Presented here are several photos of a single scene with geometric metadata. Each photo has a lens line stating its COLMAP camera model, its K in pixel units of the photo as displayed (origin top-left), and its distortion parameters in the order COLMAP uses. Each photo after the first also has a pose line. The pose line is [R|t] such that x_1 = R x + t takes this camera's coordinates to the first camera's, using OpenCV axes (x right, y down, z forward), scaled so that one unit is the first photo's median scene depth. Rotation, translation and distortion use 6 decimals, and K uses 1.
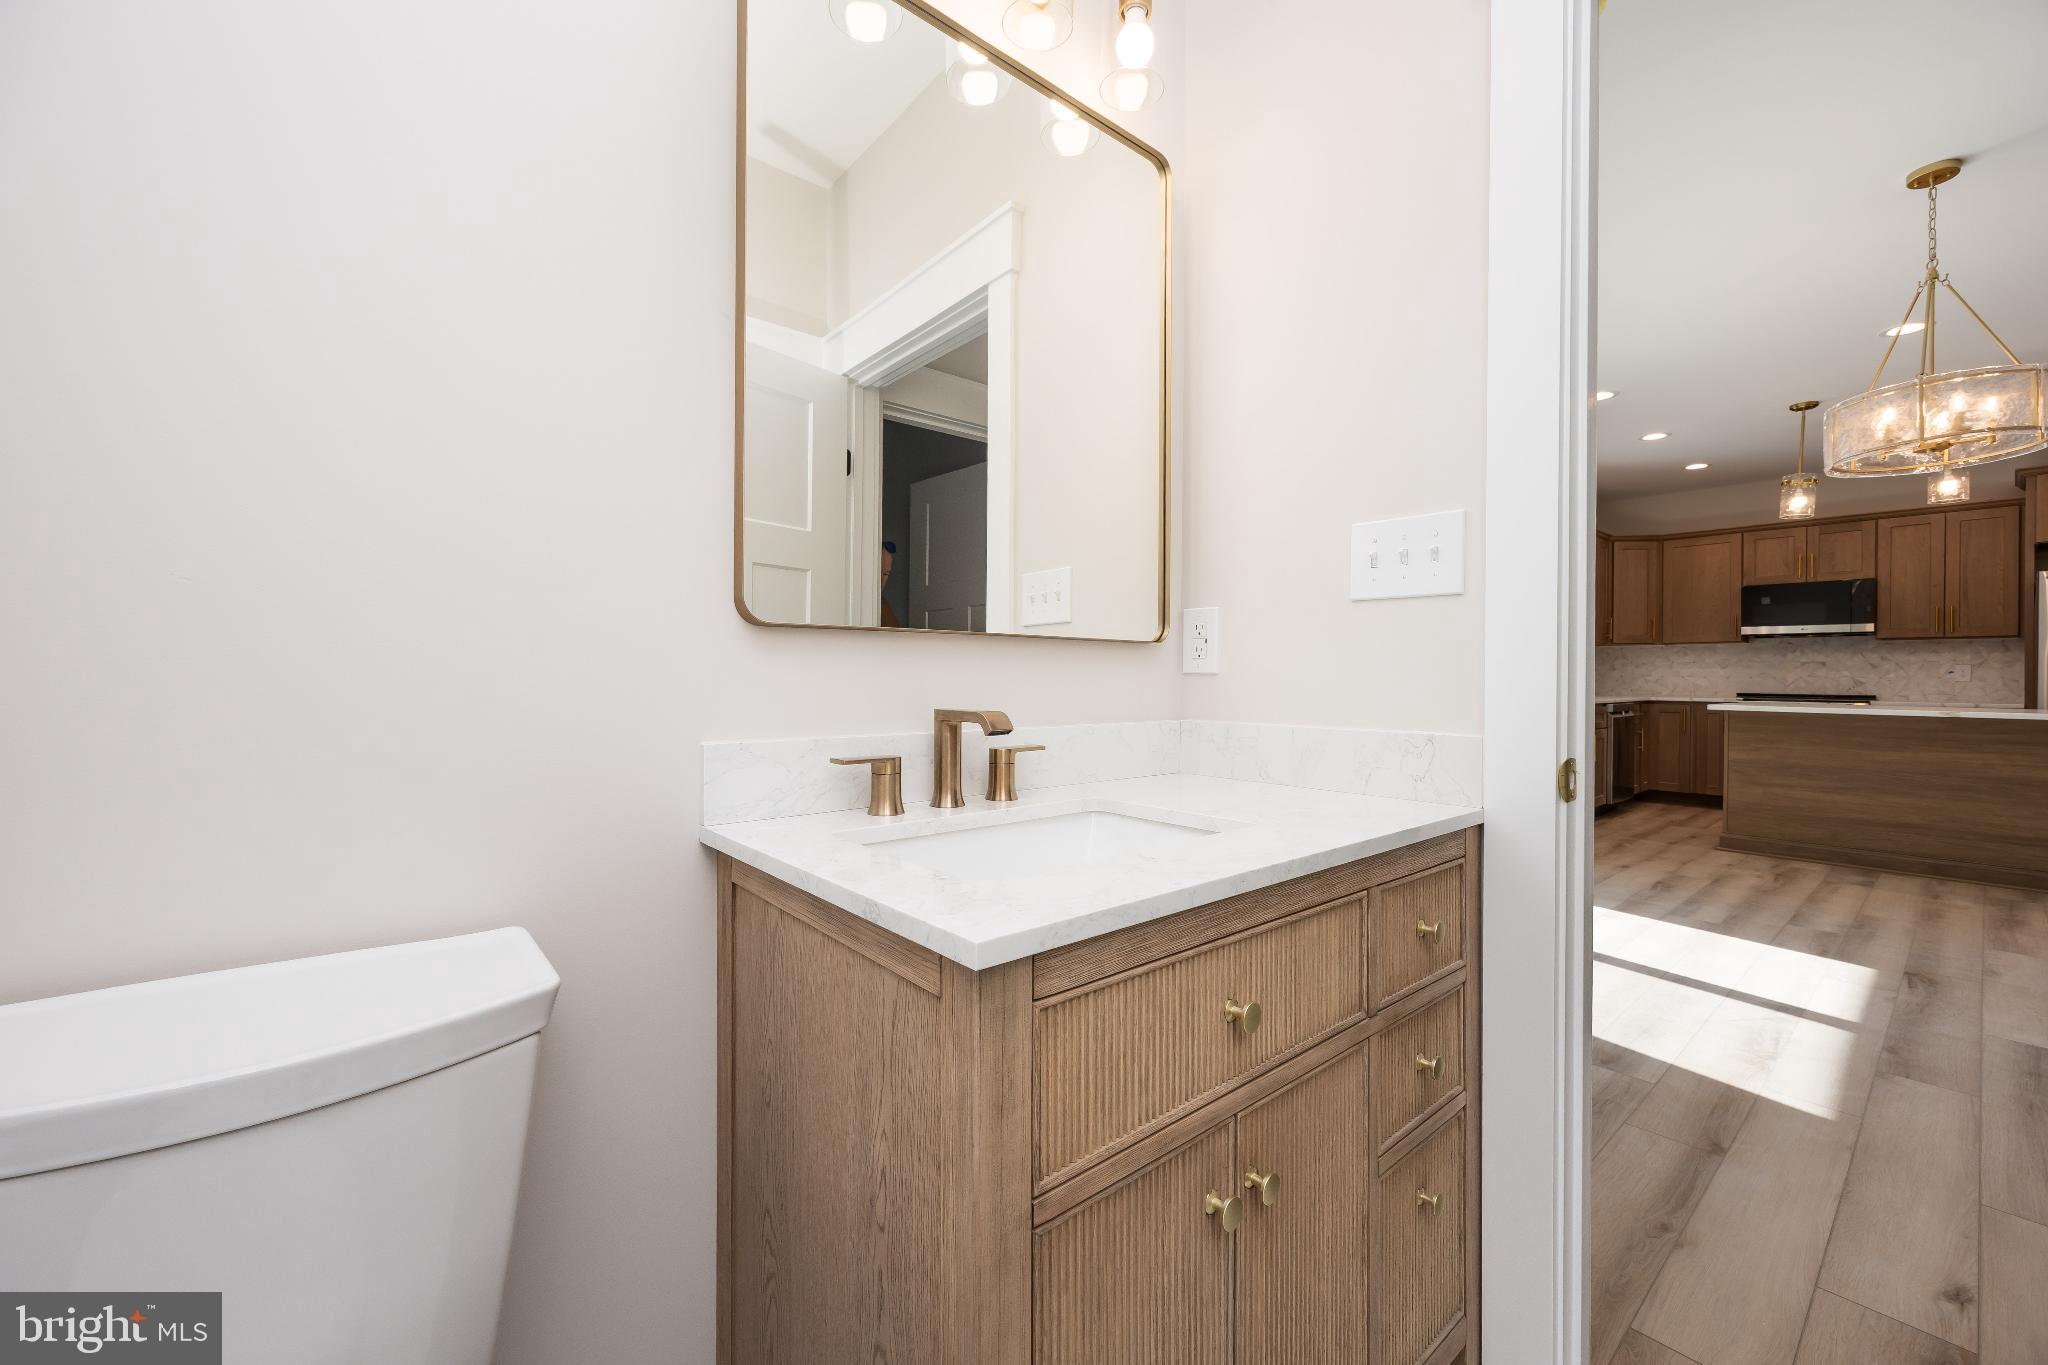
lens RADIAL K [[796.4, 0, 1021.2], [0, 796.4, 680.4], [0, 0, 1]] dist [-0.003950, -0.000774]
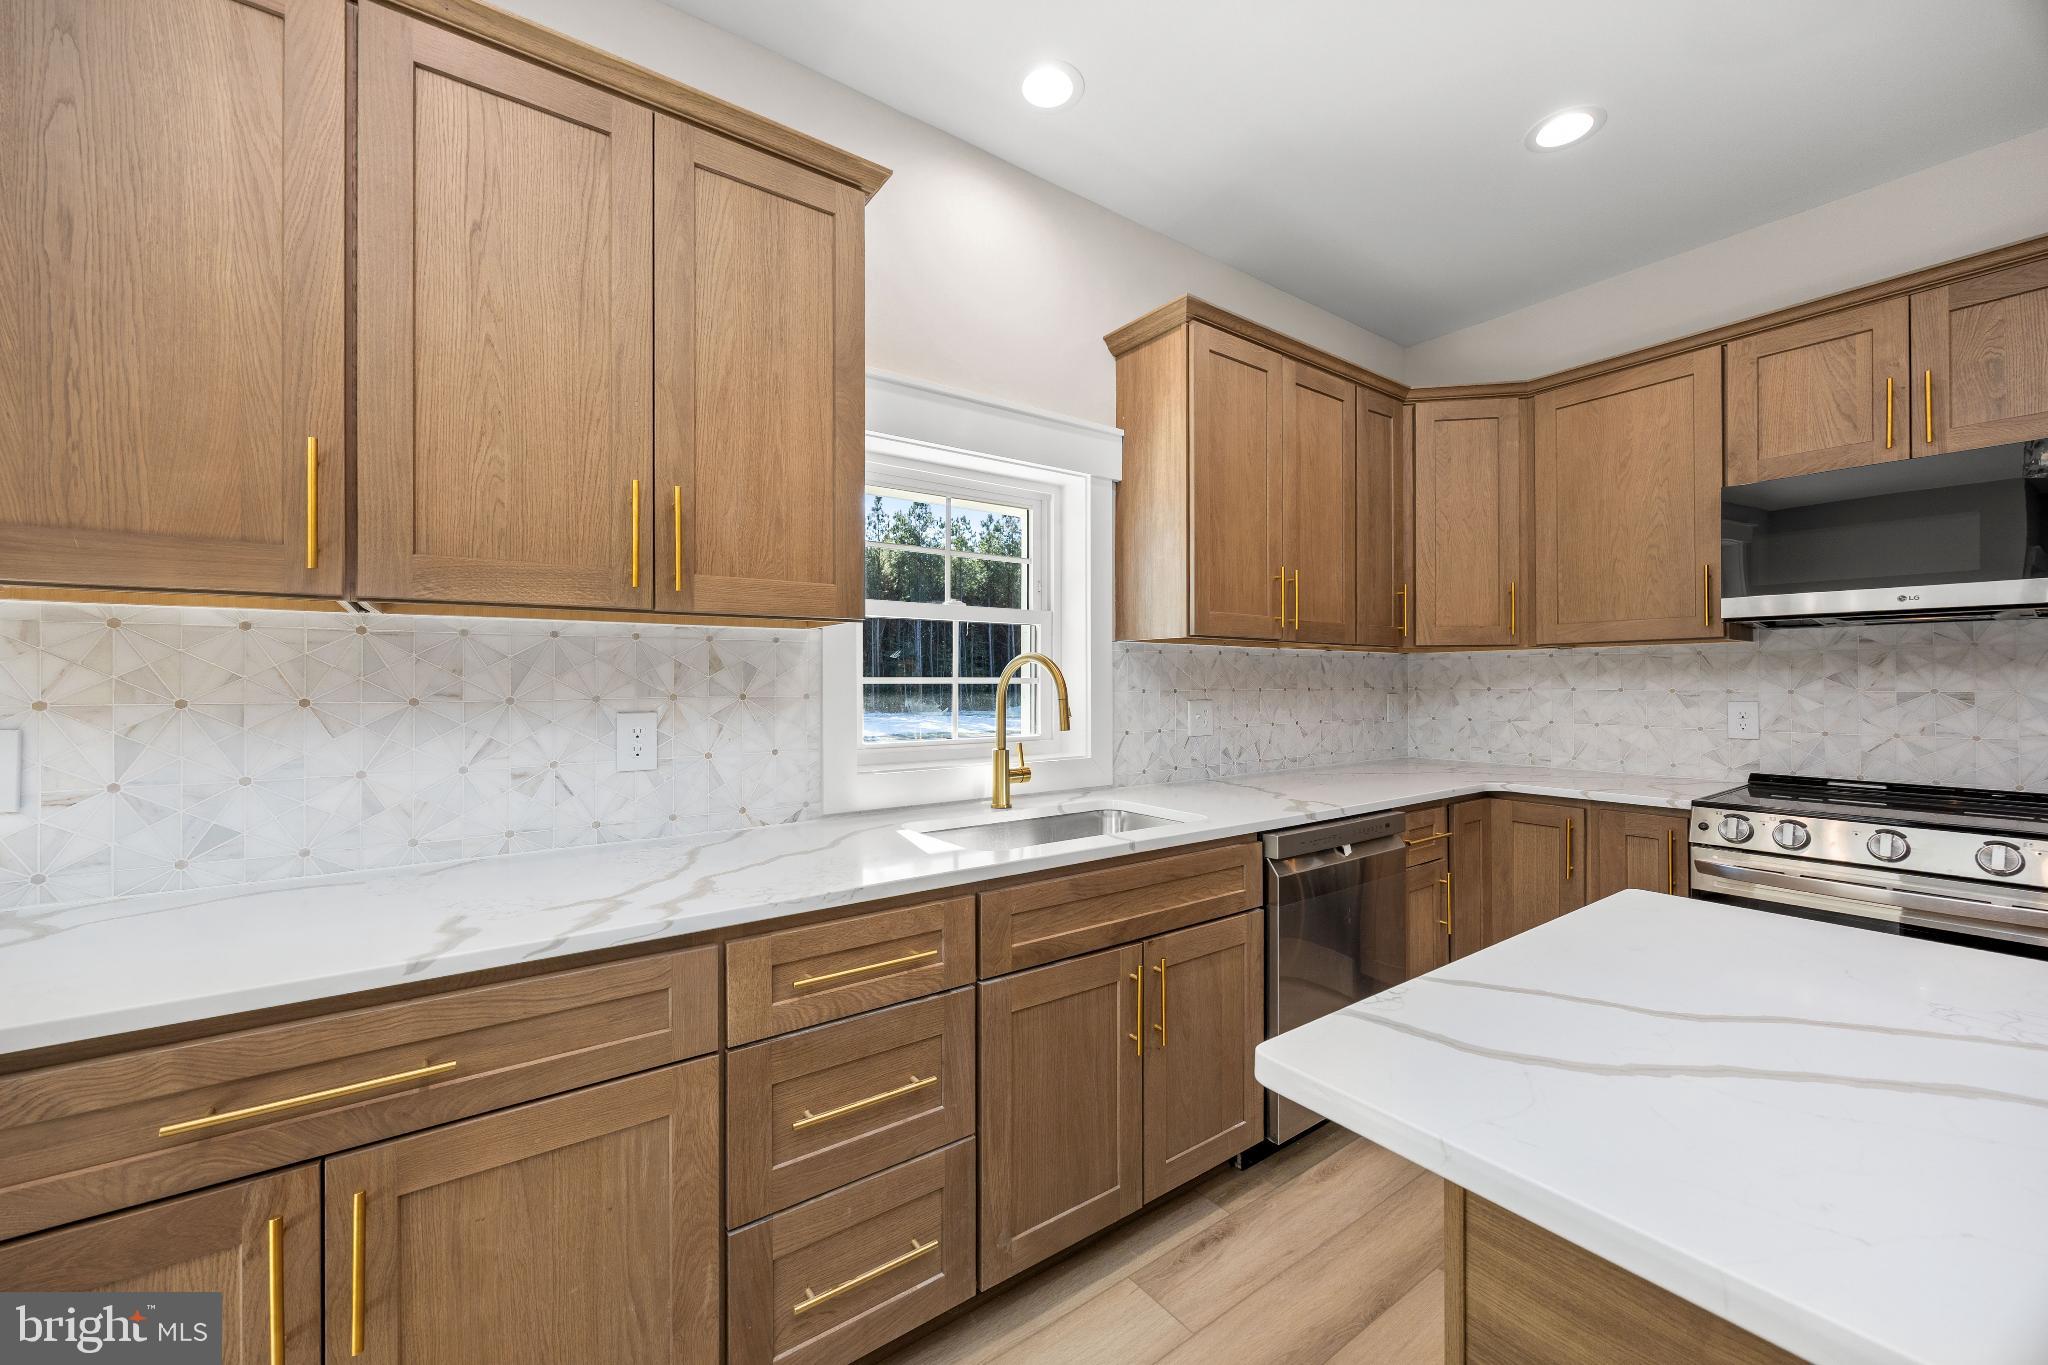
lens RADIAL K [[796.4, 0, 1019.9], [0, 796.4, 686.0], [0, 0, 1]] dist [-0.003950, -0.000774]
pose [[0.995535, -0.021354, -0.091942, 0.602016], [0.021890, 0.999749, 0.004824, -0.034590], [0.091816, -0.006815, 0.995753, 0.589170]]
